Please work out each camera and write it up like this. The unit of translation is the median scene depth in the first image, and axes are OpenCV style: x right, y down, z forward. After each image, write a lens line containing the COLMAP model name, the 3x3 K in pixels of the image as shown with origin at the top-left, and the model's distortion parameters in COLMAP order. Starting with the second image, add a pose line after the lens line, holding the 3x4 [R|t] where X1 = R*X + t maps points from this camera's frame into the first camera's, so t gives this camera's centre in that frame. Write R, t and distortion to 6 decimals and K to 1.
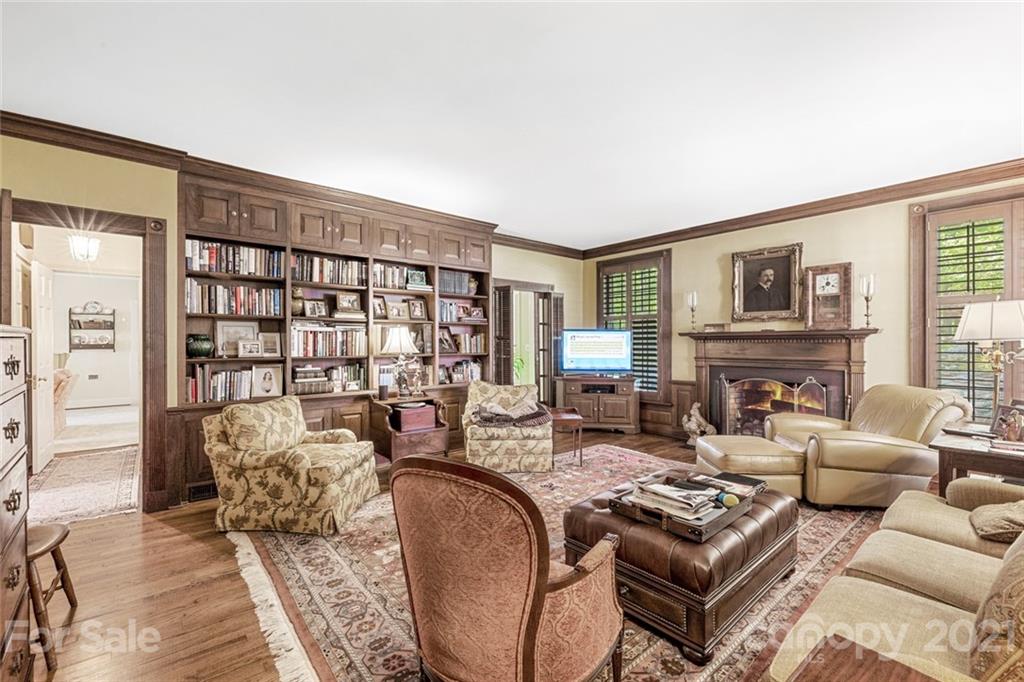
lens RADIAL K [[440.7, 0, 512.6], [0, 440.7, 343.8], [0, 0, 1]] dist [-0.001135, -0.000097]
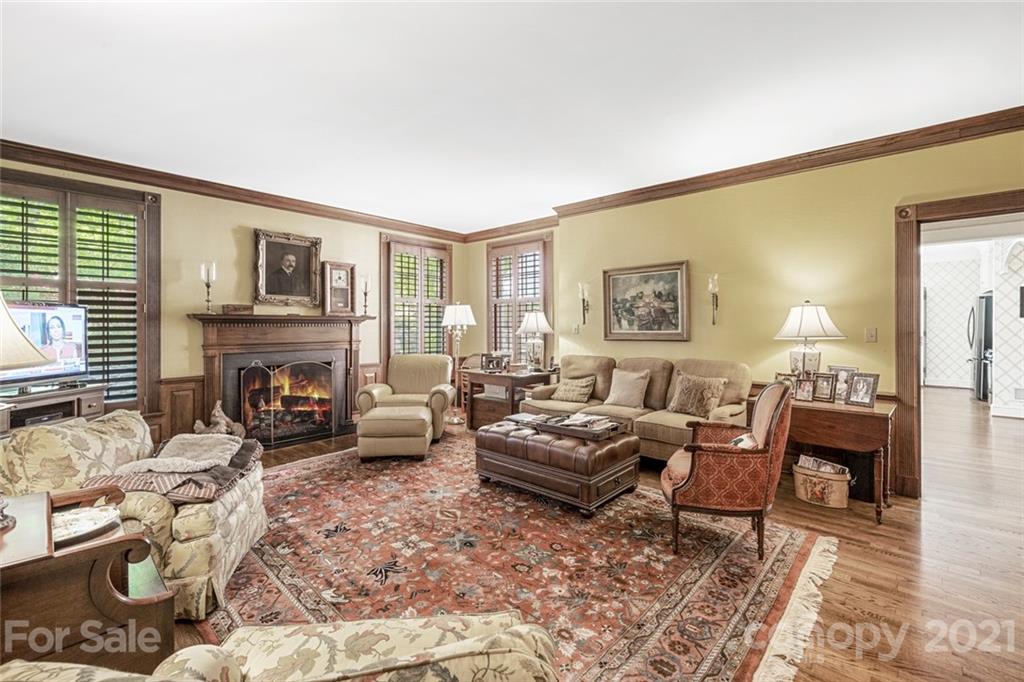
lens RADIAL K [[440.7, 0, 512.8], [0, 440.7, 325.3], [0, 0, 1]] dist [-0.001135, -0.000097]
pose [[-0.138414, -0.000149, 0.990374, -0.501438], [0.001765, 0.999998, 0.000397, -0.004820], [-0.990373, 0.001803, -0.138413, 0.624178]]
